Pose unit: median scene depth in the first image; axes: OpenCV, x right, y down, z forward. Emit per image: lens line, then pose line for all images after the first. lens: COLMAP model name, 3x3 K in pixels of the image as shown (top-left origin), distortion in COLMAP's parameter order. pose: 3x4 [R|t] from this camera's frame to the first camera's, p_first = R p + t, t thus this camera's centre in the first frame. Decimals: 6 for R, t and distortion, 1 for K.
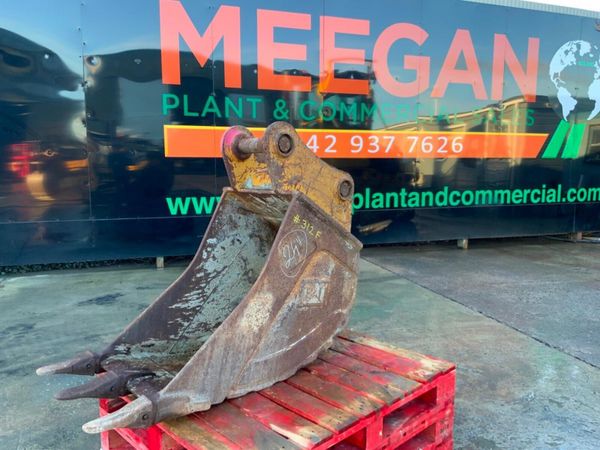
lens RADIAL K [[496.8, 0, 296.6], [0, 496.8, 219.8], [0, 0, 1]] dist [0.067721, -0.124855]
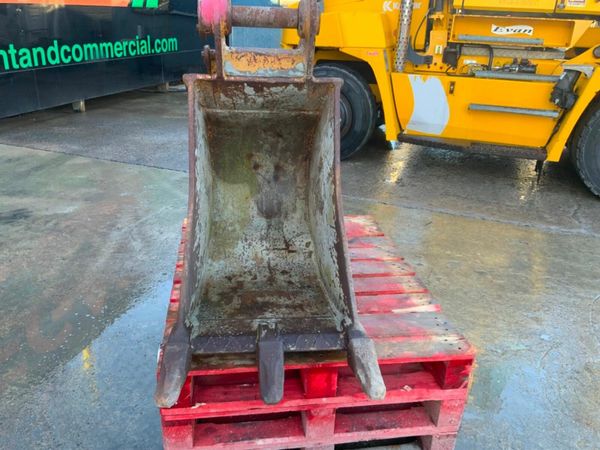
lens RADIAL K [[496.8, 0, 300.7], [0, 496.8, 228.3], [0, 0, 1]] dist [0.067721, -0.124855]
pose [[0.573057, -0.300978, 0.762246, -0.262157], [0.050864, 0.941387, 0.333473, -0.034905], [-0.817936, -0.152328, 0.554777, 0.168827]]
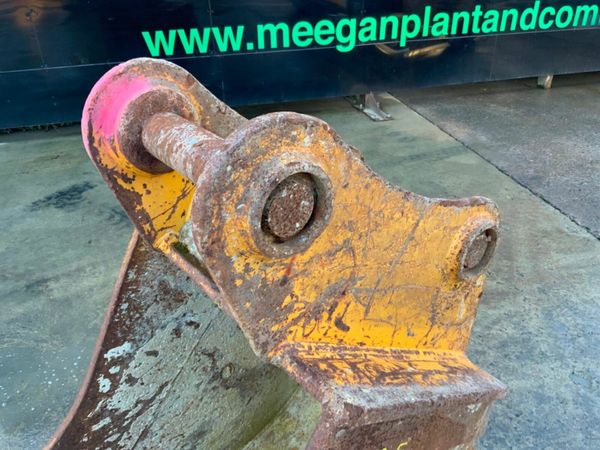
lens RADIAL K [[496.8, 0, 297.1], [0, 496.8, 228.2], [0, 0, 1]] dist [0.067721, -0.124855]
pose [[0.998693, 0.010437, -0.050029, -0.002908], [0.010881, 0.913060, 0.407681, -0.080885], [0.049935, -0.407692, 0.911753, 0.261124]]
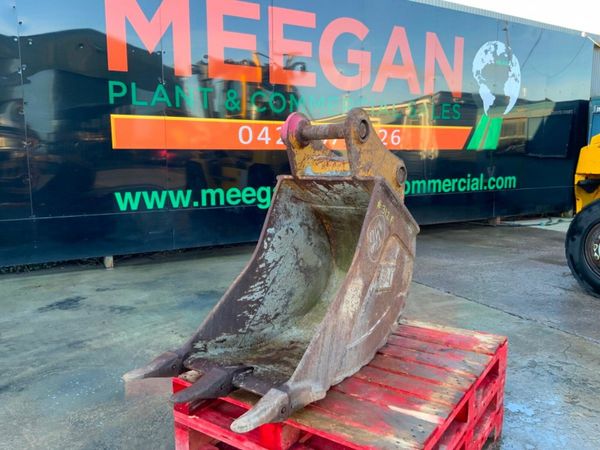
lens RADIAL K [[496.8, 0, 296.6], [0, 496.8, 220.9], [0, 0, 1]] dist [0.067721, -0.124855]
pose [[0.980001, -0.031644, 0.196458, -0.119677], [0.028975, 0.999445, 0.016446, 0.003504], [-0.196869, -0.010425, 0.980374, 0.013571]]
